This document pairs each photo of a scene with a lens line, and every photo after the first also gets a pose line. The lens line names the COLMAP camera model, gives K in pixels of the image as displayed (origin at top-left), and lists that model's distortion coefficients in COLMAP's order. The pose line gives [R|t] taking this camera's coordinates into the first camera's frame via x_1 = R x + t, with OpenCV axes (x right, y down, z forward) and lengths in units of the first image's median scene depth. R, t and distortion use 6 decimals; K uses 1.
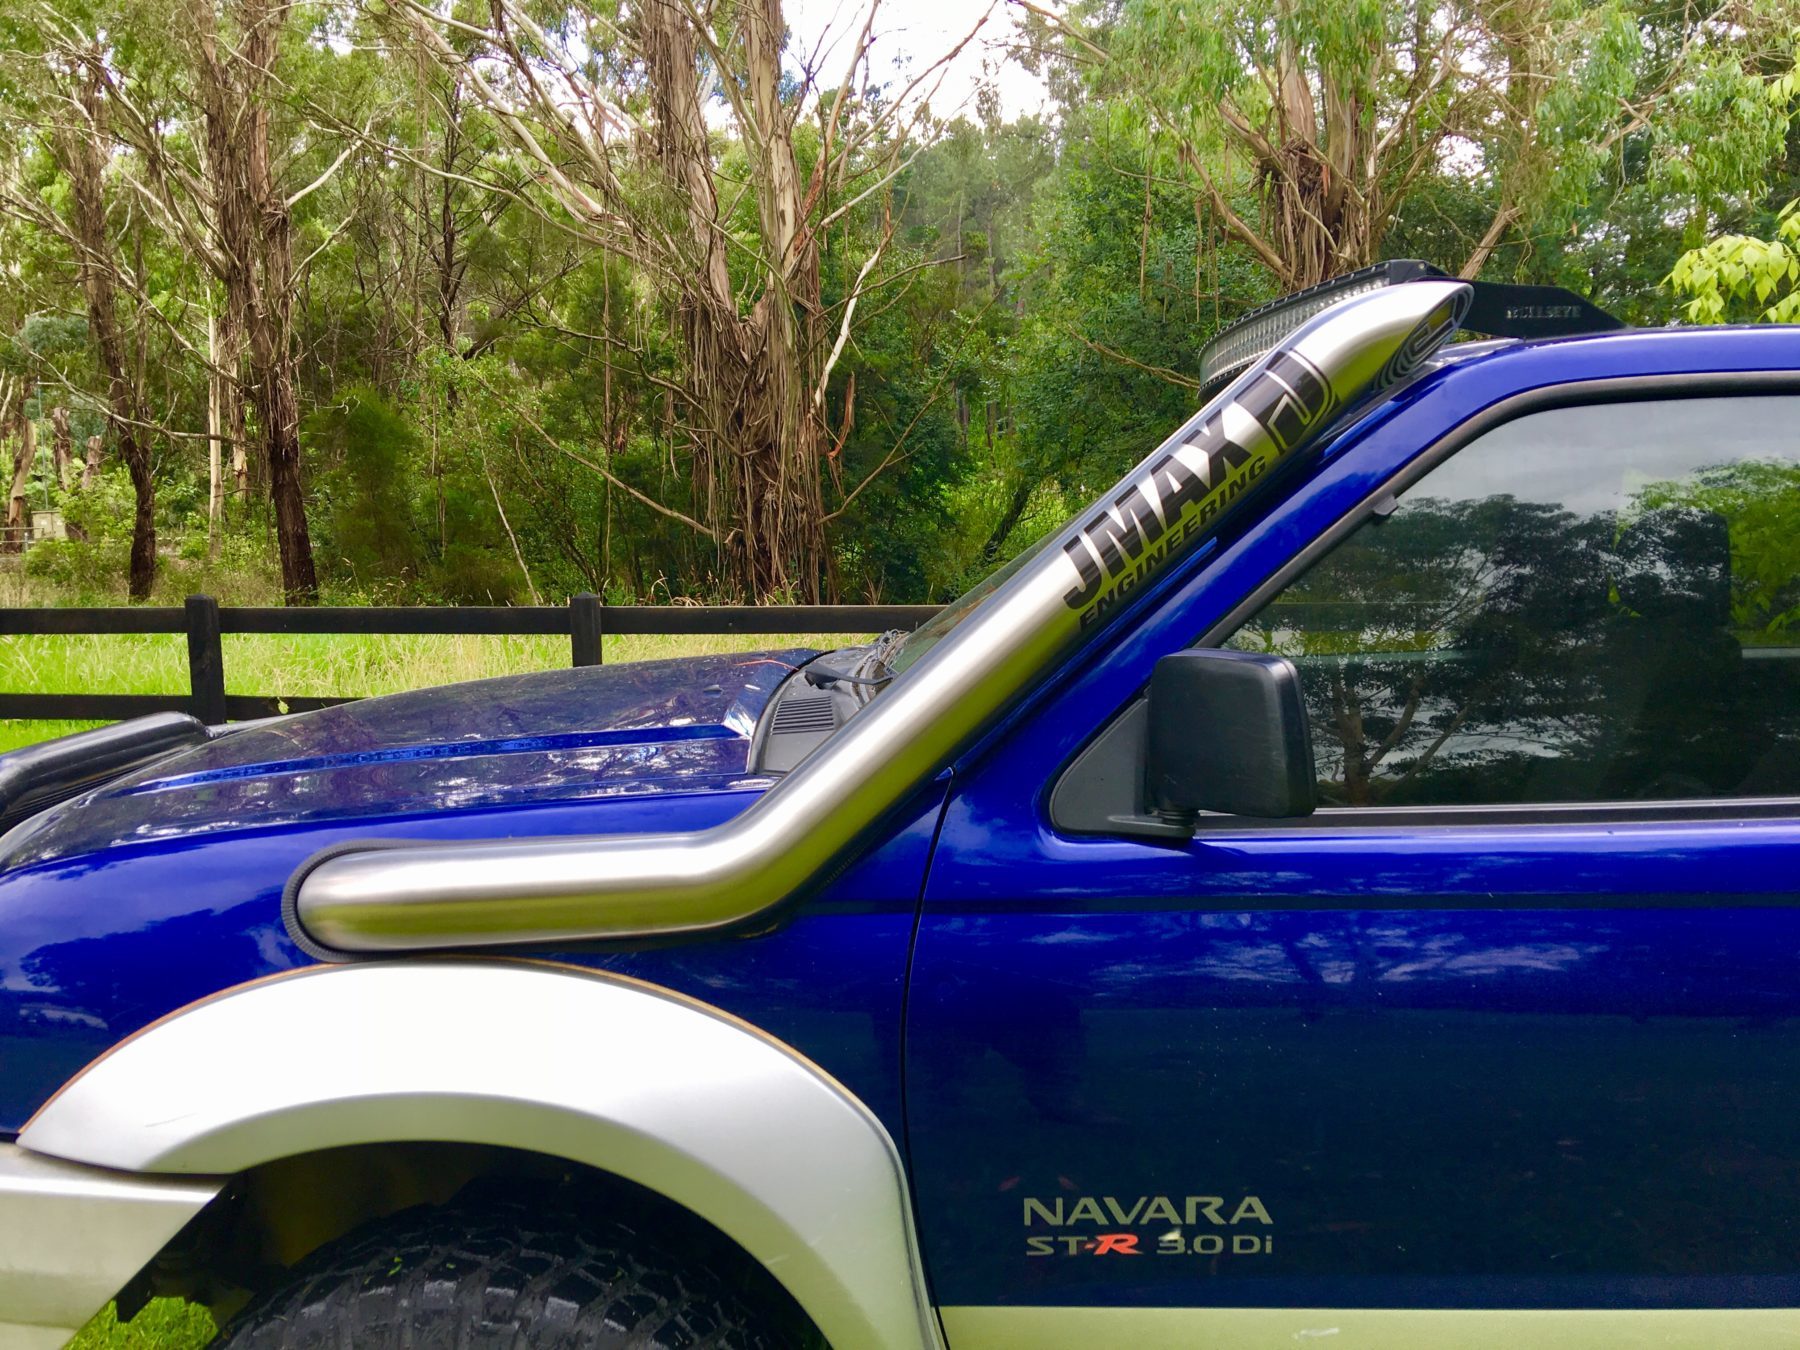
lens RADIAL K [[1519.9, 0, 900.0], [0, 1519.9, 675.0], [0, 0, 1]] dist [0.071844, -0.116300]
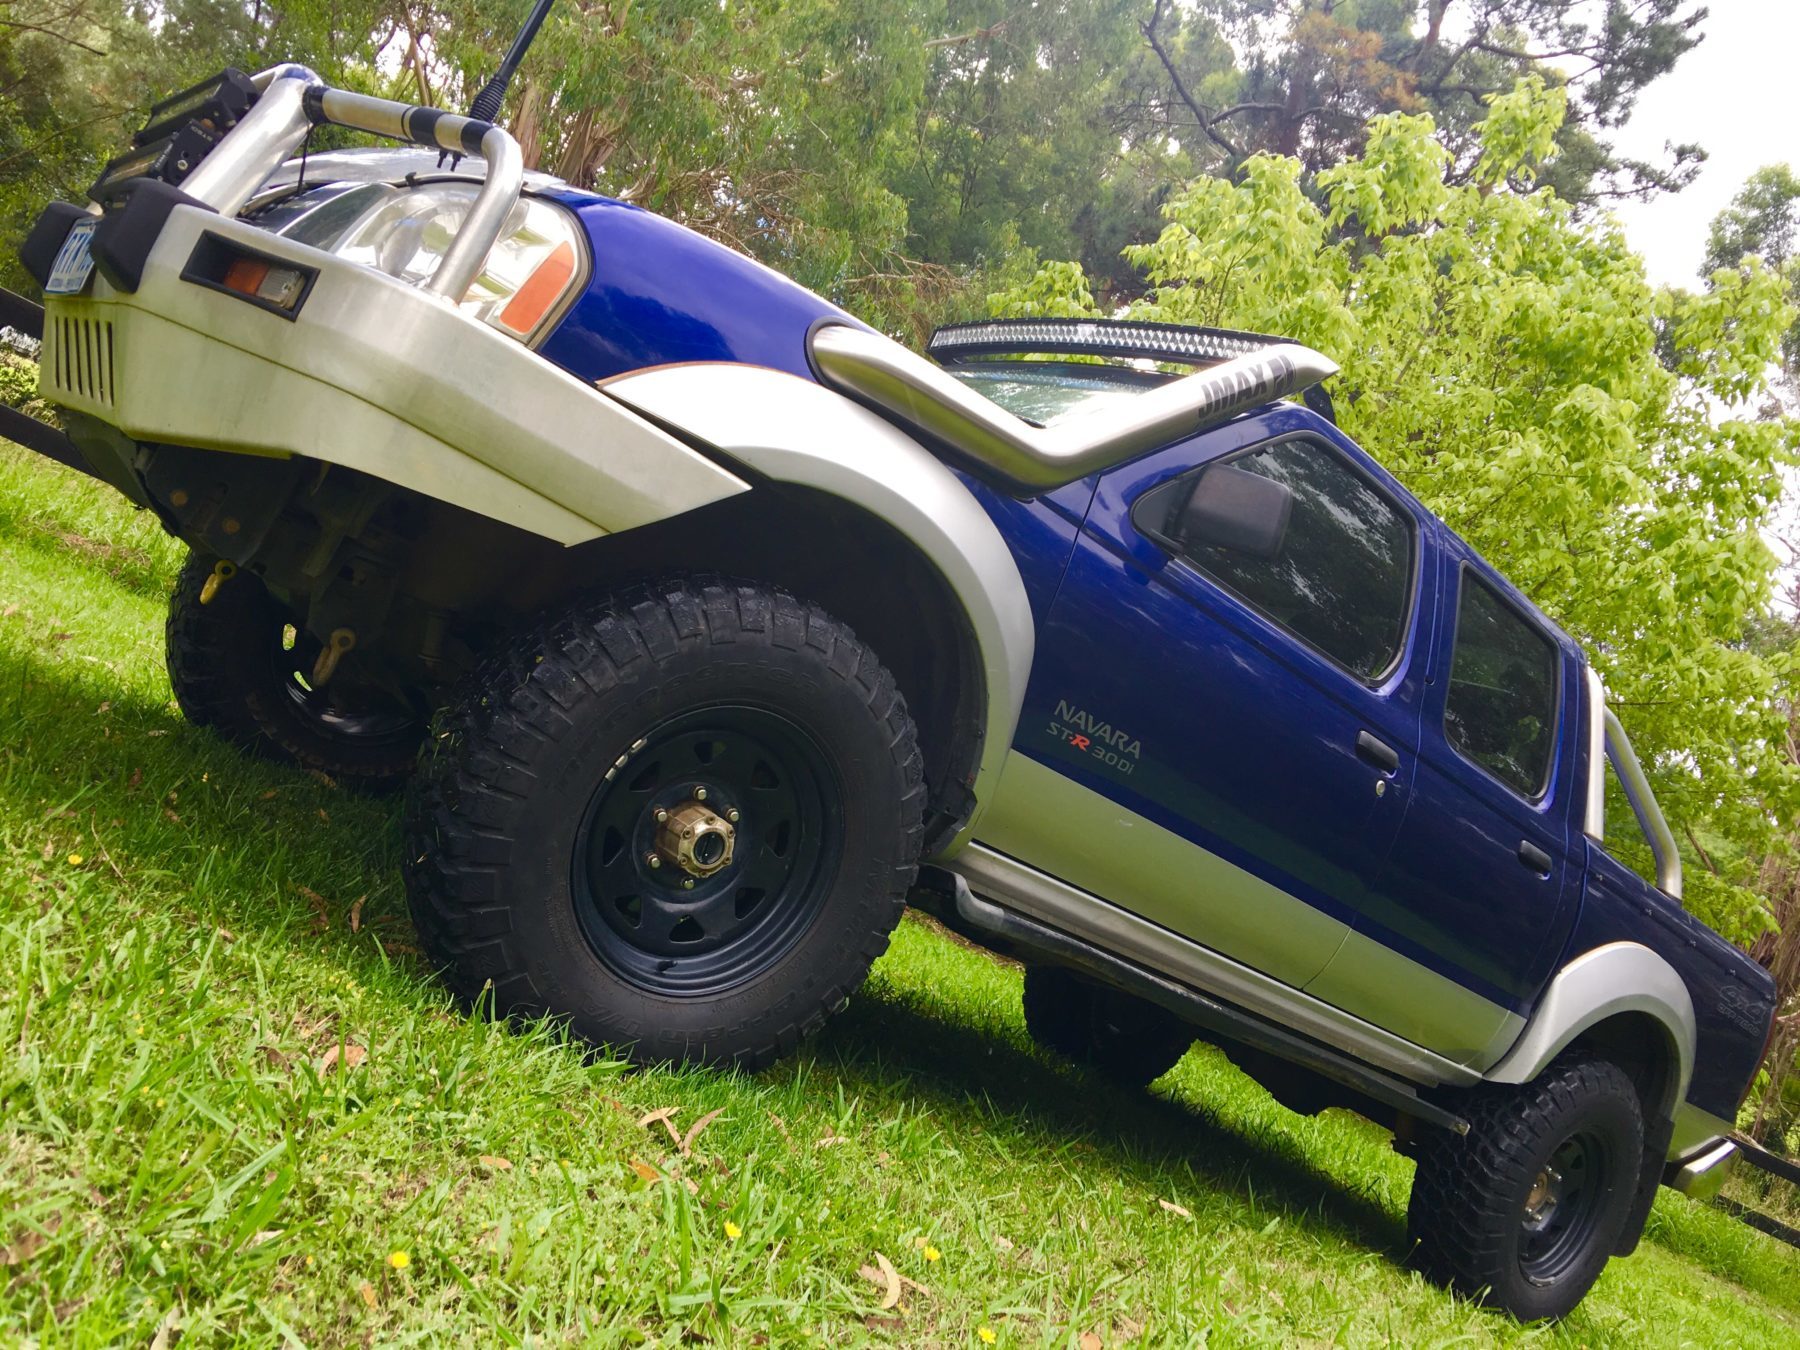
lens RADIAL K [[1519.9, 0, 900.0], [0, 1519.9, 675.0], [0, 0, 1]] dist [0.071844, -0.116300]
pose [[0.662972, 0.374170, 0.648433, -0.070186], [-0.389023, 0.912204, -0.128630, 0.036316], [-0.639632, -0.166977, 0.750326, -0.011075]]
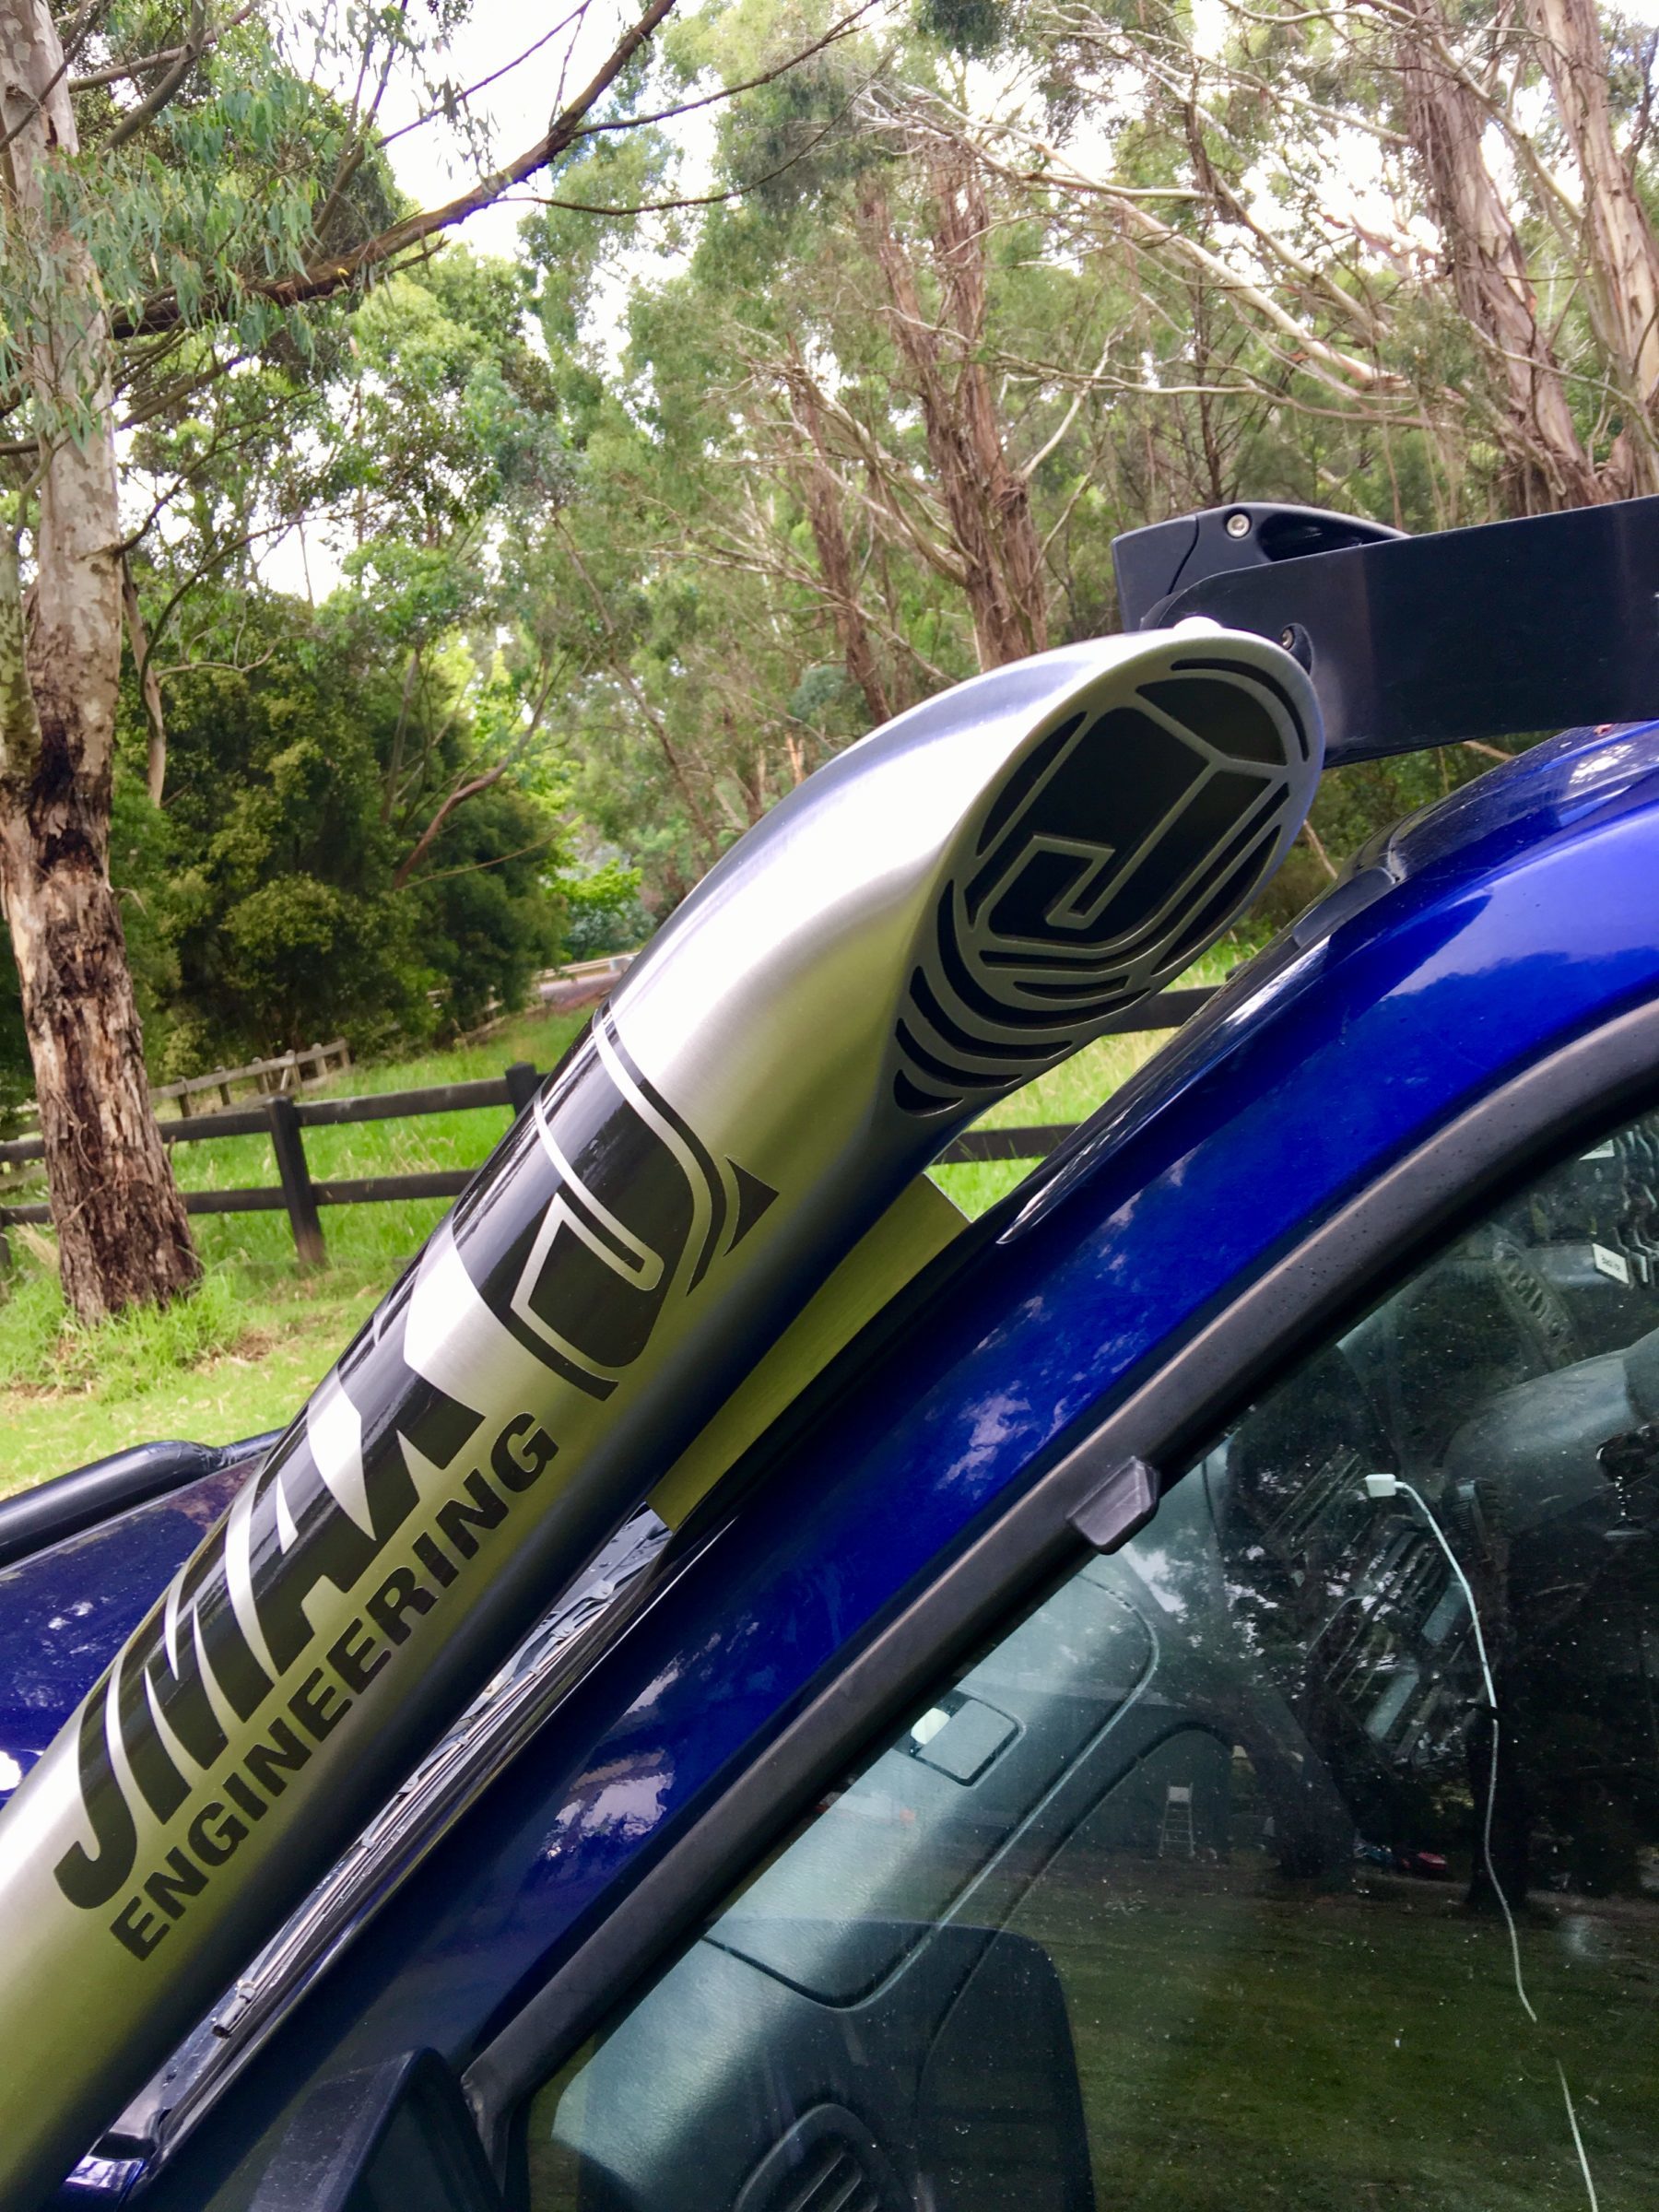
lens RADIAL K [[1867.8, 0, 827.5], [0, 1867.8, 1123.8], [0, 0, 1]] dist [0.071844, -0.116300]
pose [[0.846875, -0.087983, -0.524463, 0.027851], [0.127222, 0.991101, 0.039166, -0.012028], [0.516350, -0.099892, 0.850532, 0.043871]]
